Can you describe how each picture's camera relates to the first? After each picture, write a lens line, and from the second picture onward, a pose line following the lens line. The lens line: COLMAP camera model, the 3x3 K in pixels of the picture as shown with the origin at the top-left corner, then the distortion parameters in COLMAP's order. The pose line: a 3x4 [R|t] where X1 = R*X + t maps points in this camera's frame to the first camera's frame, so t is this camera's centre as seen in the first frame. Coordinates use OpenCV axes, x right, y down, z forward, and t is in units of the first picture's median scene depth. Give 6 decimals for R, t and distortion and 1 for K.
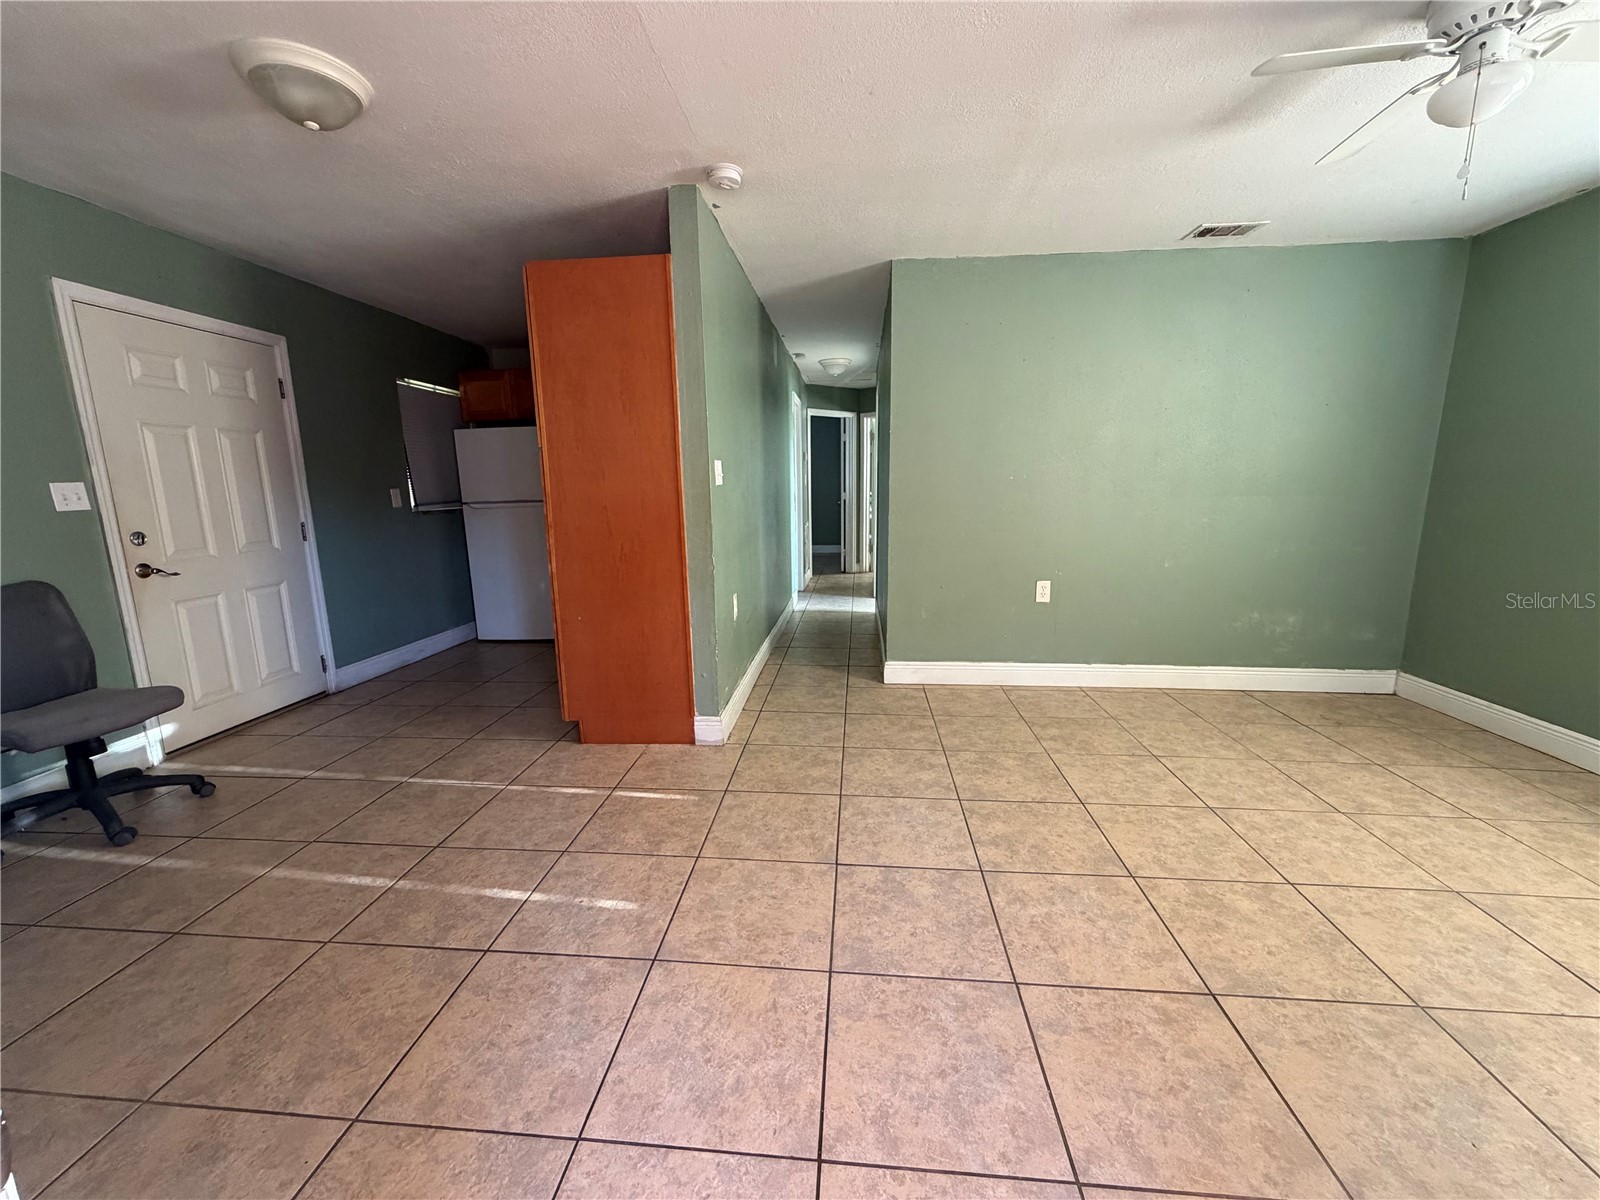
lens RADIAL K [[641.4, 0, 795.4], [0, 641.4, 601.2], [0, 0, 1]] dist [-0.002624, 0.000977]
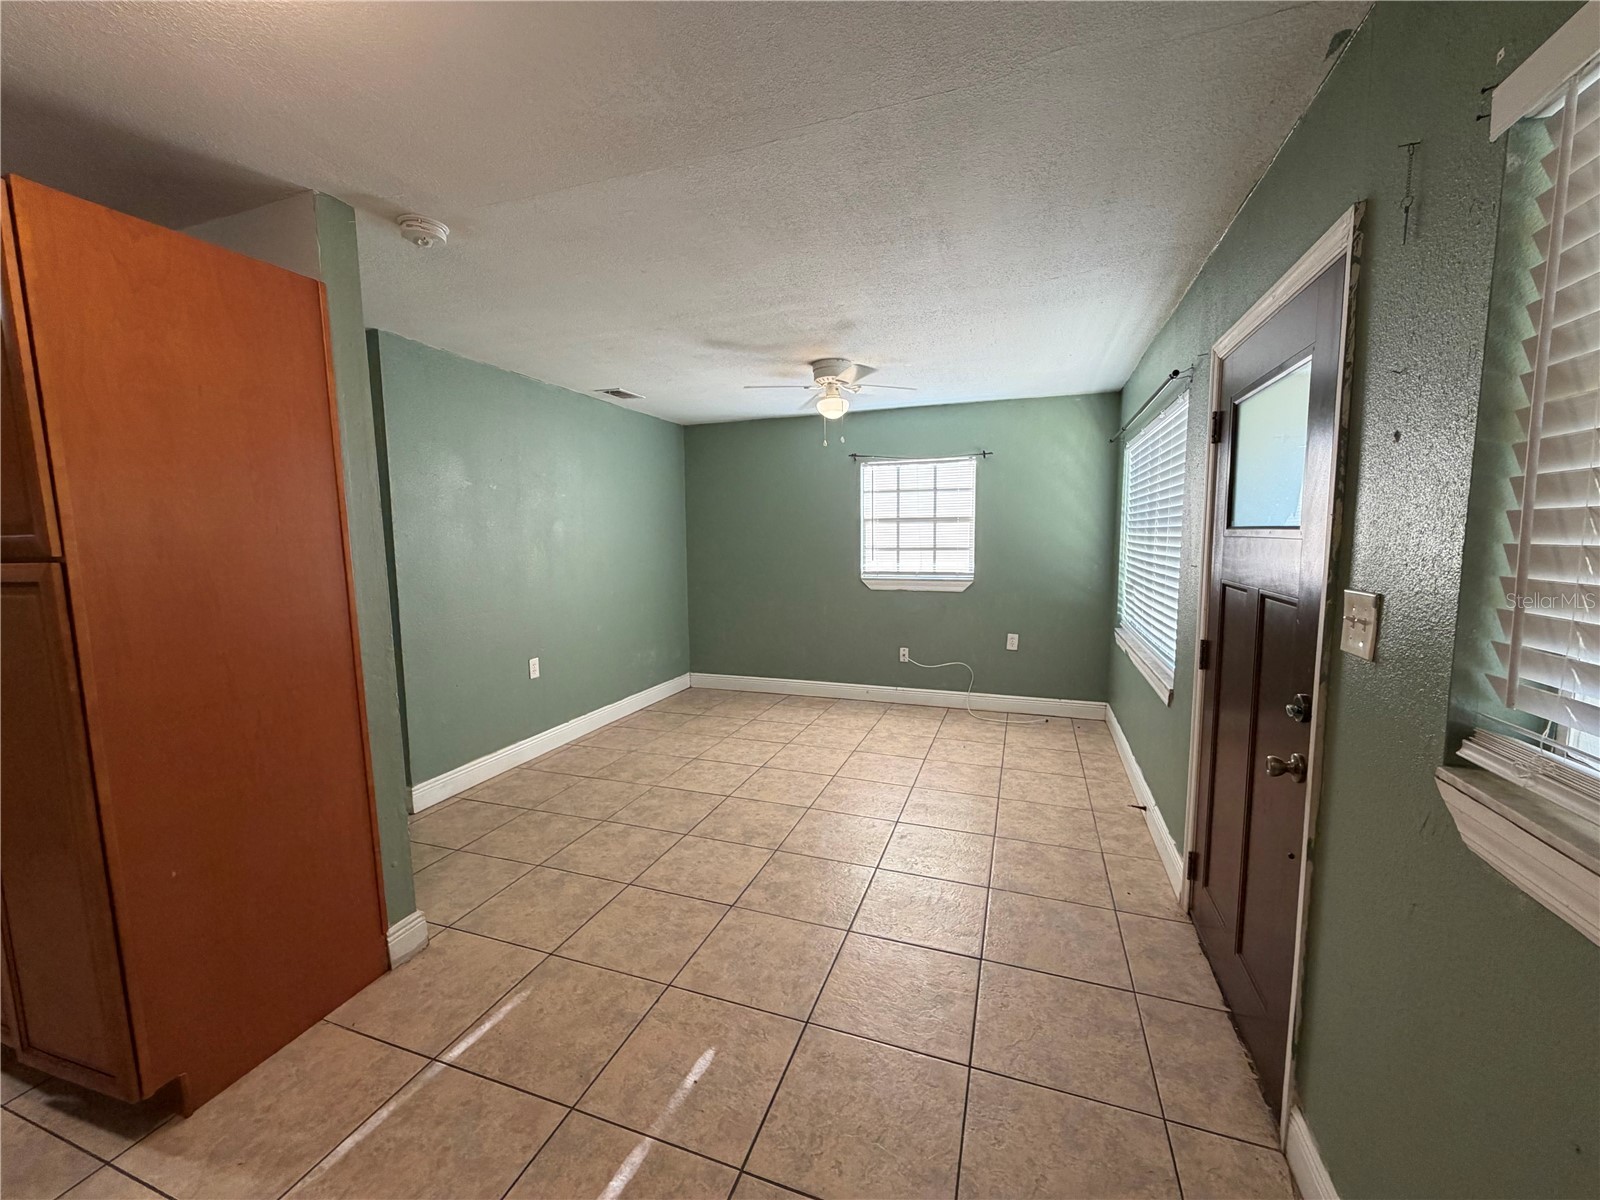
lens RADIAL K [[641.4, 0, 800.0], [0, 641.4, 602.6], [0, 0, 1]] dist [-0.002624, 0.000977]
pose [[0.242824, -0.096875, 0.965221, -0.696357], [0.186223, 0.981150, 0.051625, -0.123444], [-0.952028, 0.167210, 0.256287, 0.341285]]
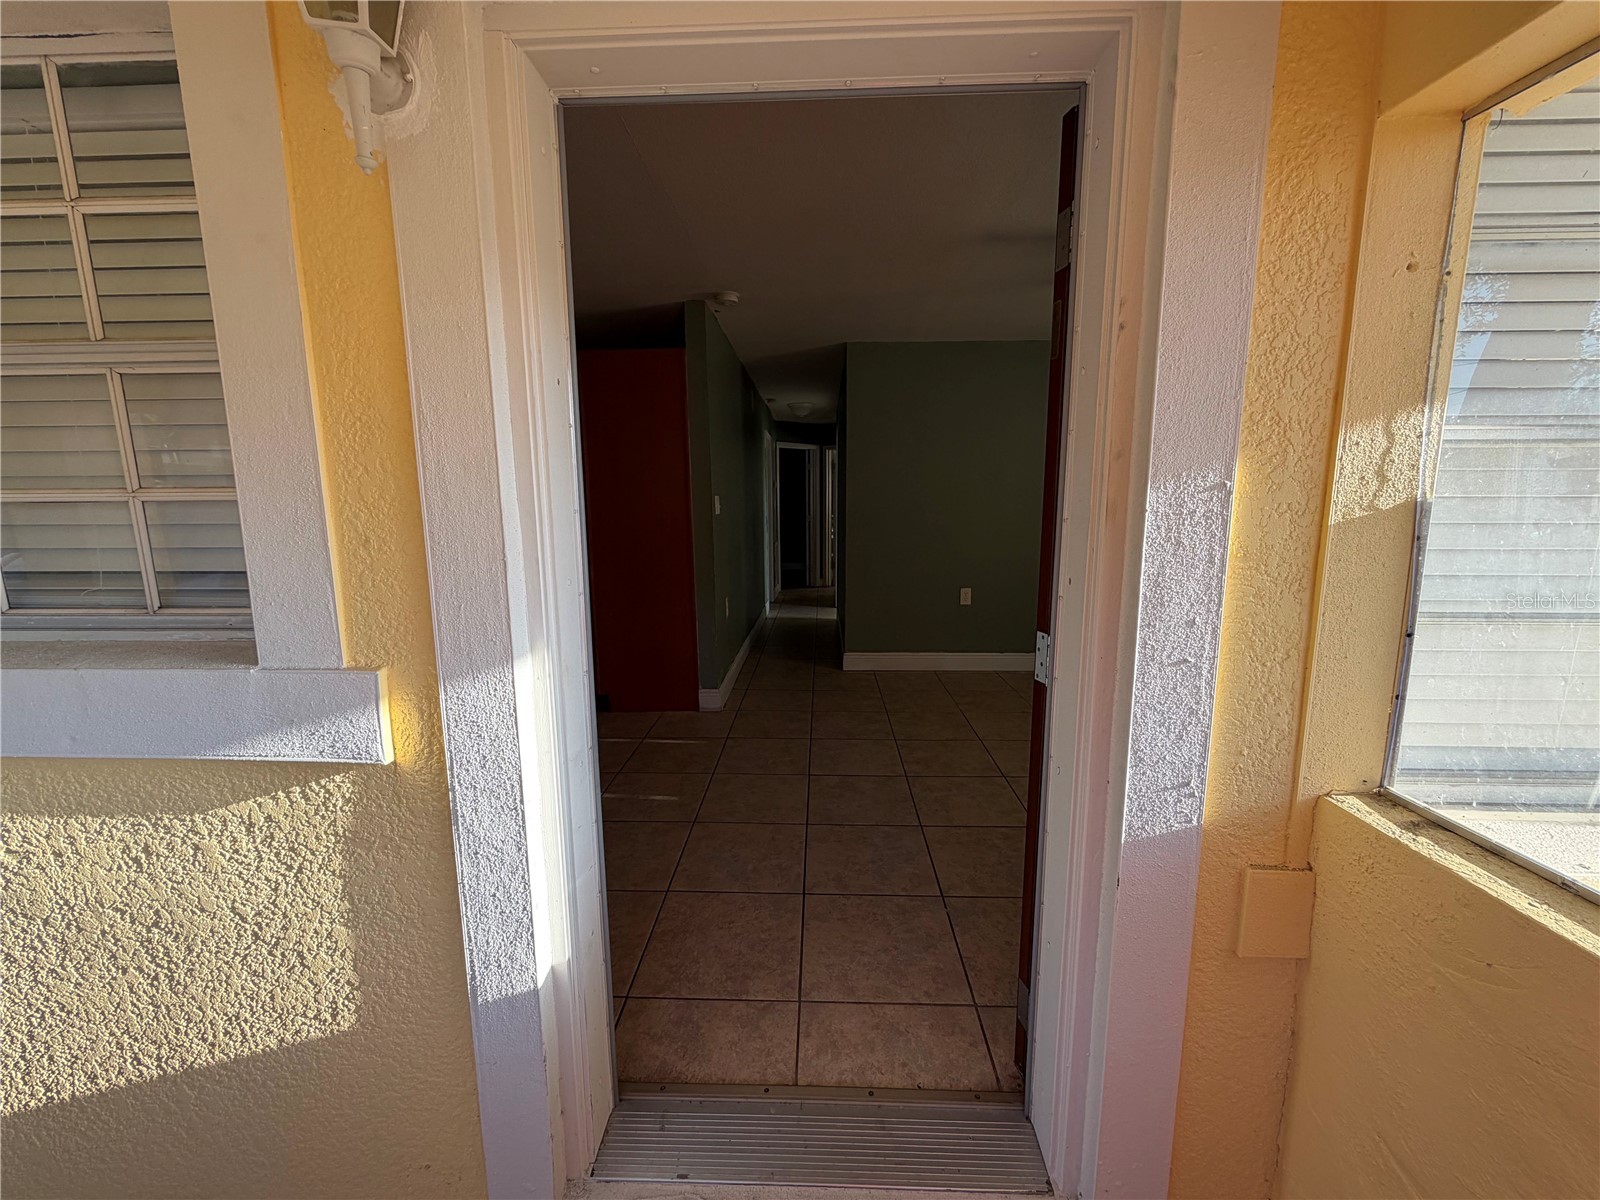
lens RADIAL K [[641.4, 0, 795.8], [0, 641.4, 604.4], [0, 0, 1]] dist [-0.002624, 0.000977]
pose [[0.998329, -0.003435, 0.057685, -0.035114], [0.004831, 0.999698, -0.024093, 0.038290], [-0.057585, 0.024331, 0.998044, -0.333242]]
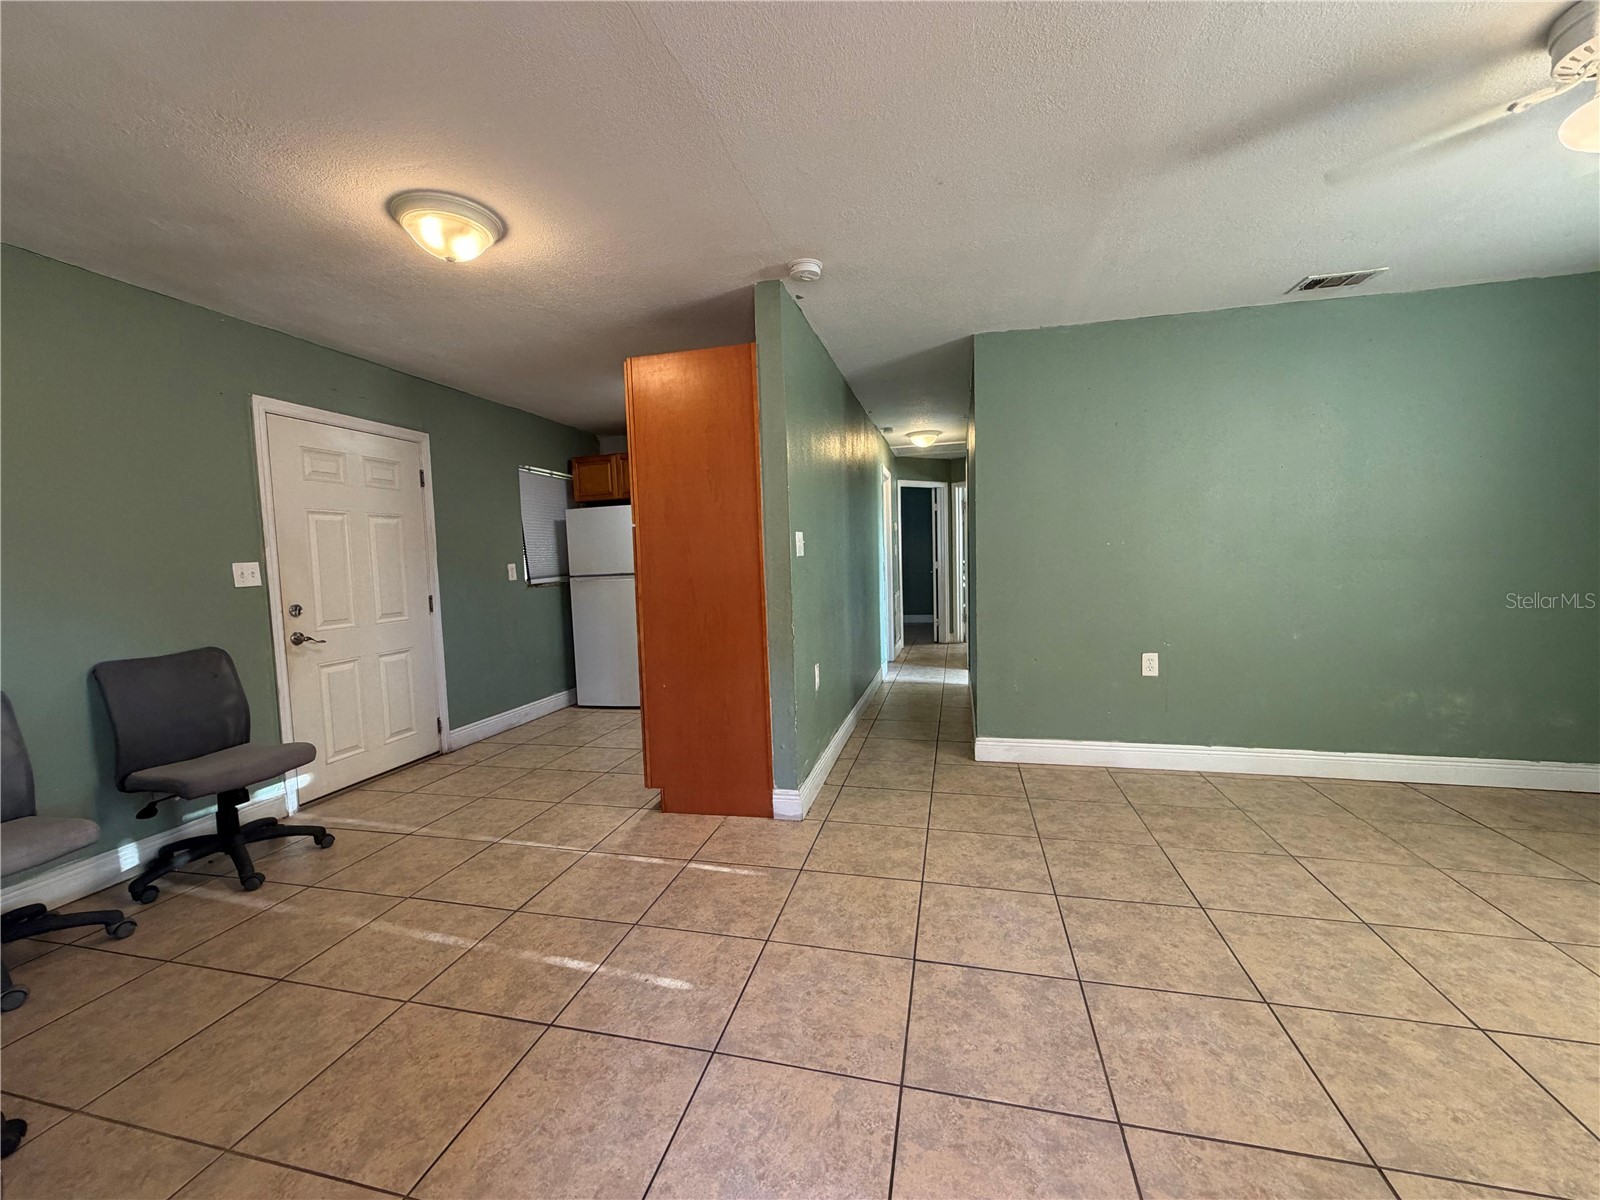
lens RADIAL K [[641.4, 0, 795.3], [0, 641.4, 600.4], [0, 0, 1]] dist [-0.002624, 0.000977]
pose [[0.988812, -0.004886, -0.149084, 0.024366], [-0.011410, 0.994057, -0.108261, -0.001468], [0.148727, 0.108751, 0.982880, 0.008374]]
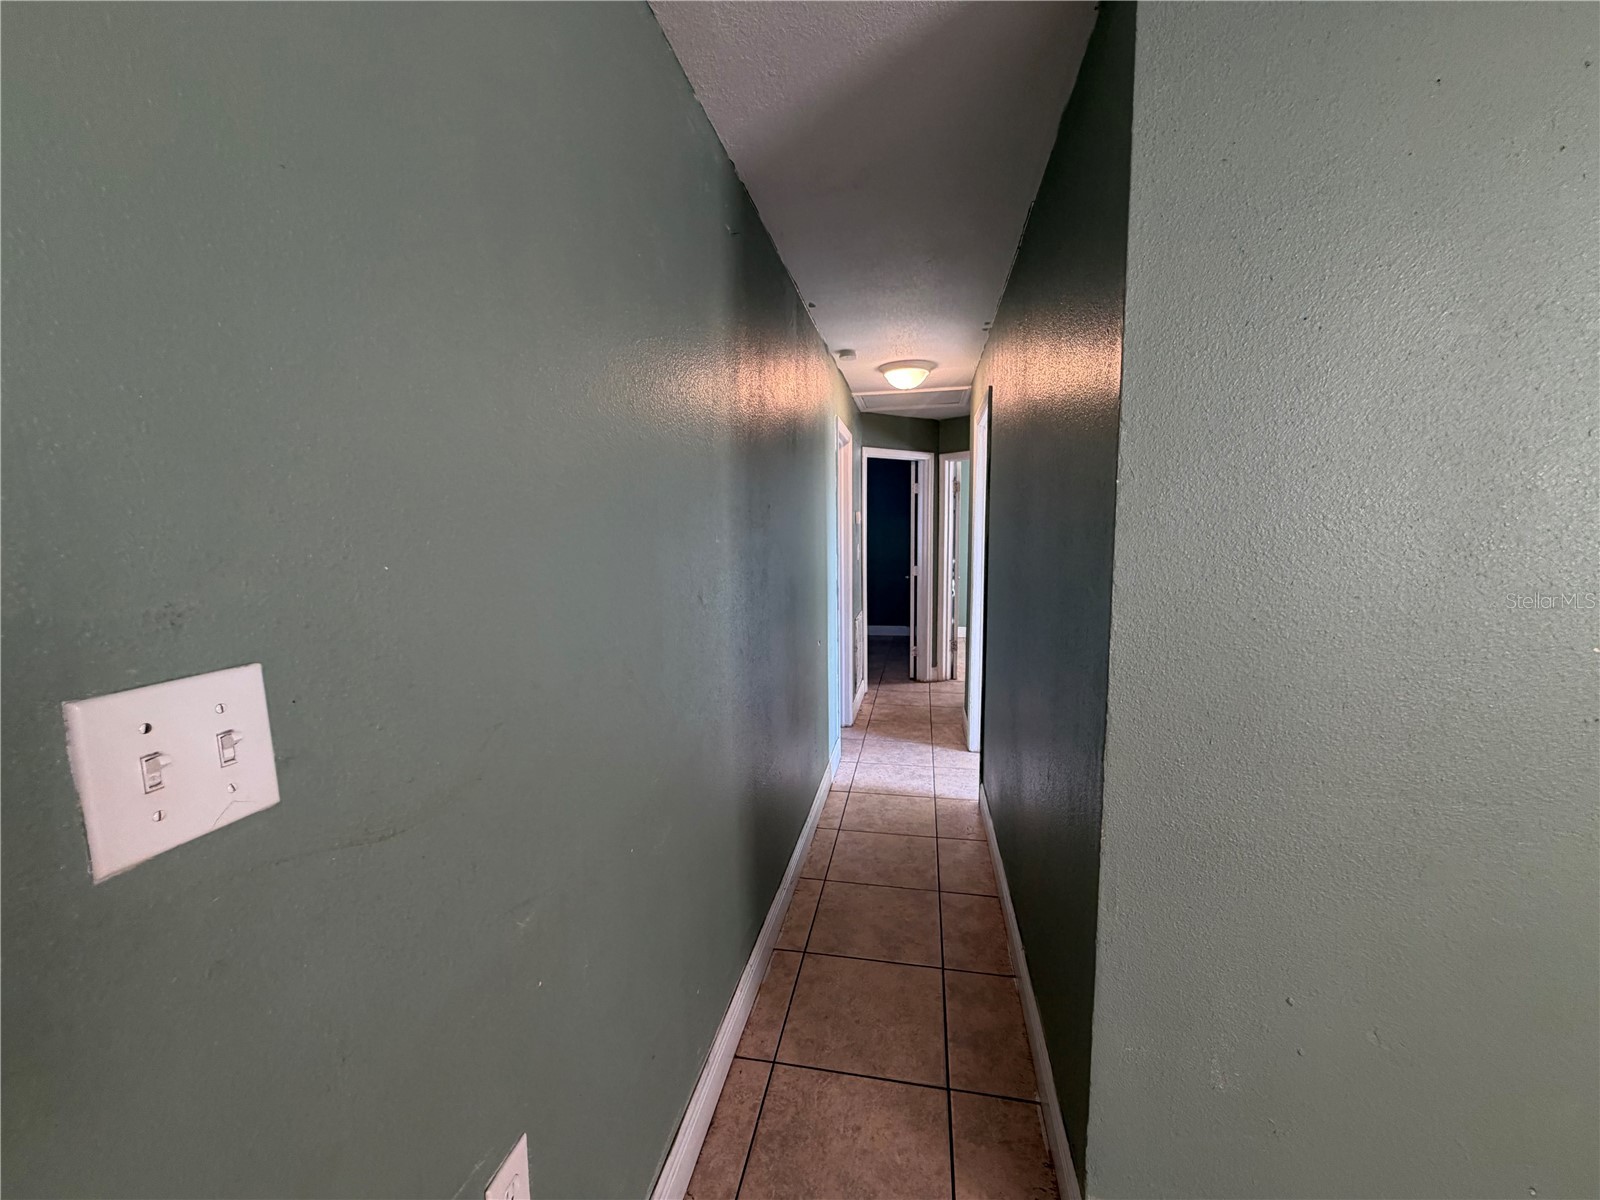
lens RADIAL K [[641.4, 0, 803.7], [0, 641.4, 599.1], [0, 0, 1]] dist [-0.002624, 0.000977]
pose [[0.996603, 0.011117, -0.081601, 0.036119], [-0.016482, 0.997725, -0.065376, -0.245367], [0.080688, 0.066499, 0.994519, 0.854247]]
